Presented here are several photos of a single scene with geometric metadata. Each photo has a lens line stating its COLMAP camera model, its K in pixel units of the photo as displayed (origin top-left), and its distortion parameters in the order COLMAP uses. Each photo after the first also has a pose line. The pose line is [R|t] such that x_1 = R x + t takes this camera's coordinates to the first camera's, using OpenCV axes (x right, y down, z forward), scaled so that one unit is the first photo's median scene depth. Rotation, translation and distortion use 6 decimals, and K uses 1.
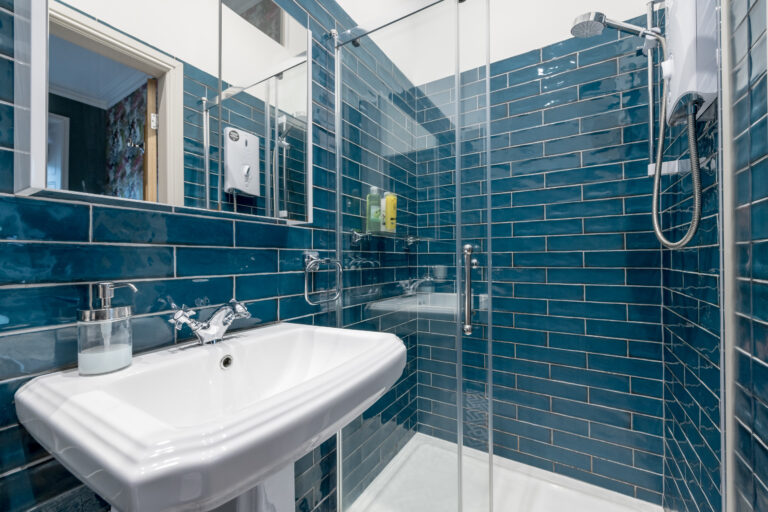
lens RADIAL K [[318.9, 0, 380.6], [0, 318.9, 253.5], [0, 0, 1]] dist [-0.005174, 0.002109]
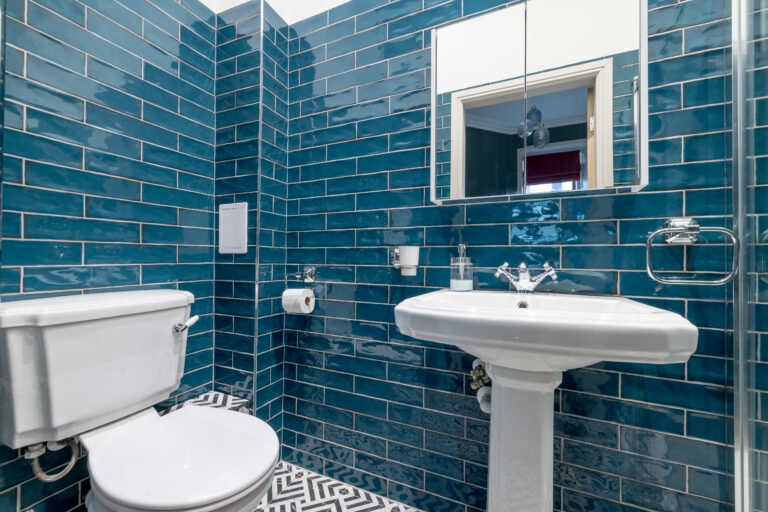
lens RADIAL K [[318.9, 0, 381.2], [0, 318.9, 255.7], [0, 0, 1]] dist [-0.005174, 0.002109]
pose [[0.104971, -0.002536, -0.994472, 0.387769], [0.005802, 0.999981, -0.001937, 0.064489], [0.994458, -0.005567, 0.104984, 0.140114]]
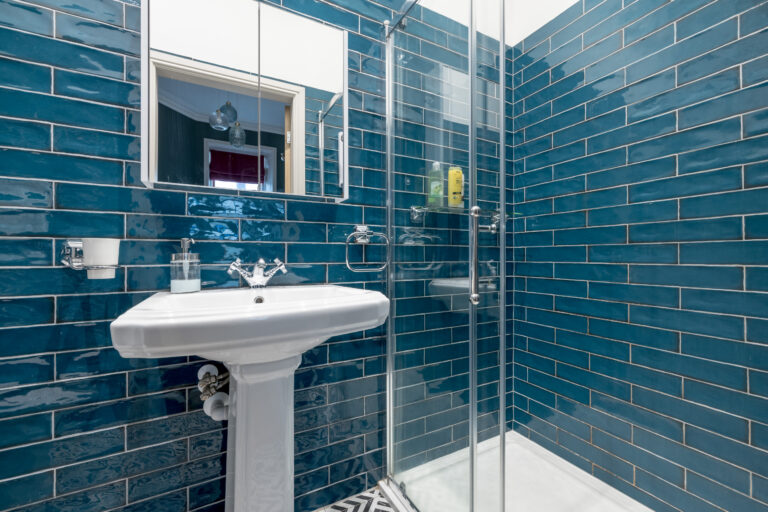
lens RADIAL K [[318.9, 0, 380.0], [0, 318.9, 255.3], [0, 0, 1]] dist [-0.005174, 0.002109]
pose [[0.862736, 0.003779, -0.505640, 0.322970], [0.004004, 0.999890, 0.014303, 0.064042], [0.505638, -0.014364, 0.862626, 0.047737]]
